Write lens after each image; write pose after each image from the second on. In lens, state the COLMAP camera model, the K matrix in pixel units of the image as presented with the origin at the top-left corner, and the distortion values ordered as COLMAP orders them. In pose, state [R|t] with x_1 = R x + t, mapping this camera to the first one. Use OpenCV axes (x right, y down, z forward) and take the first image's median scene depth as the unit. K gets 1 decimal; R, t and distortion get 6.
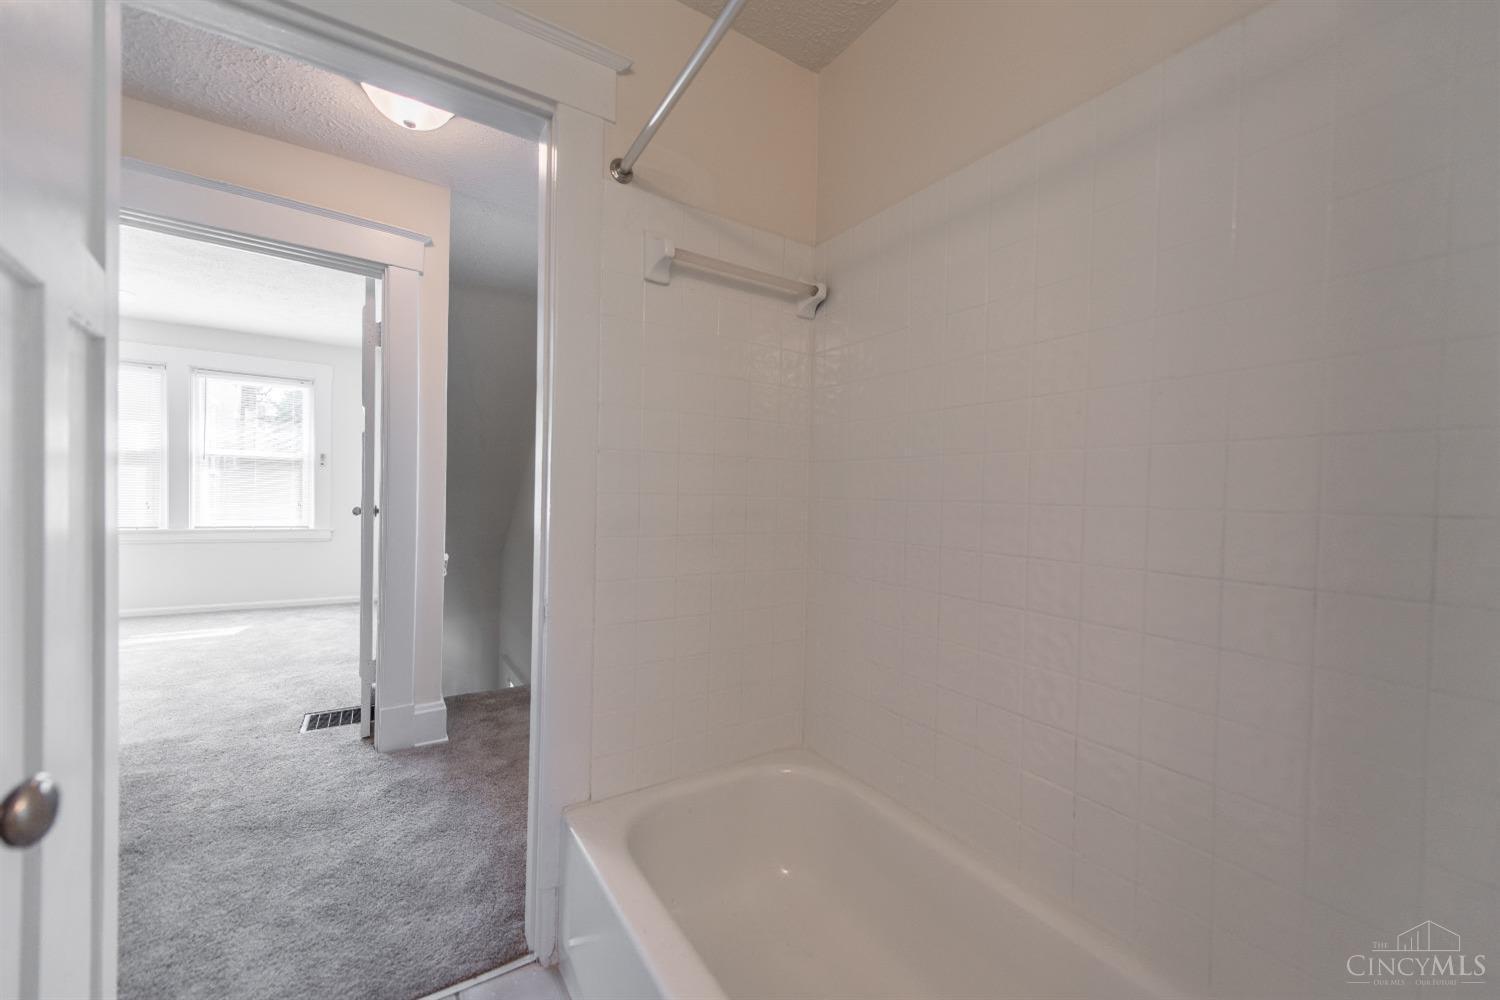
lens RADIAL K [[587.5, 0, 737.5], [0, 587.5, 506.8], [0, 0, 1]] dist [0.002337, 0.000102]
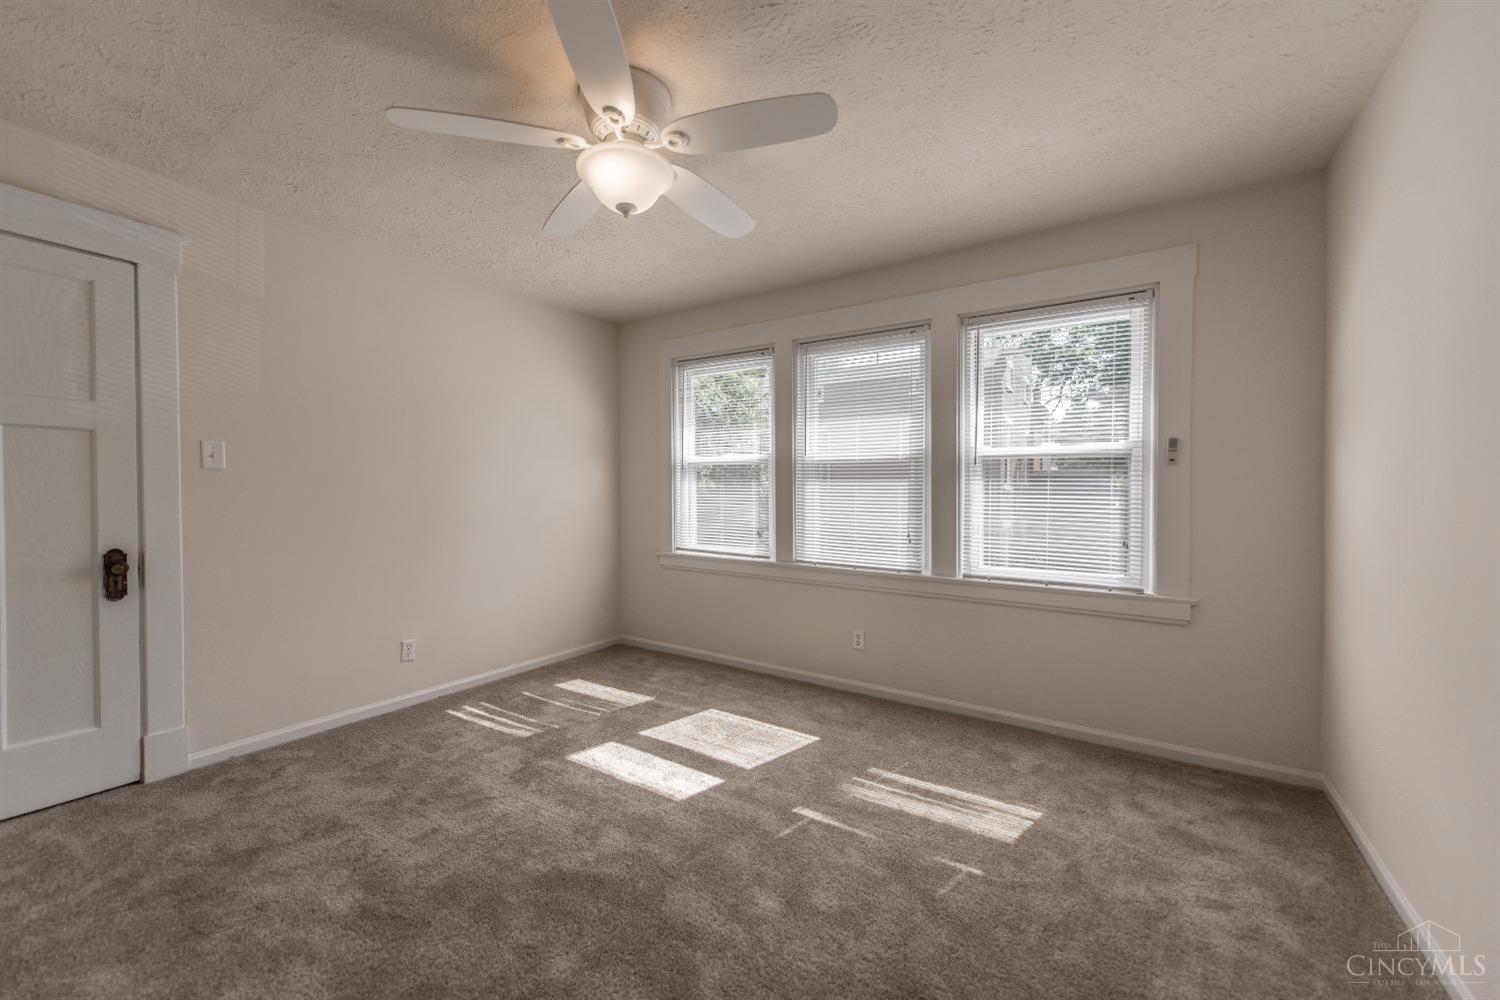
lens RADIAL K [[587.5, 0, 739.6], [0, 587.5, 502.2], [0, 0, 1]] dist [0.002337, 0.000102]
pose [[0.332961, 0.003029, -0.942936, -0.384867], [-0.000307, 0.999995, 0.003104, -0.041214], [0.942940, -0.000744, 0.332961, 0.527691]]
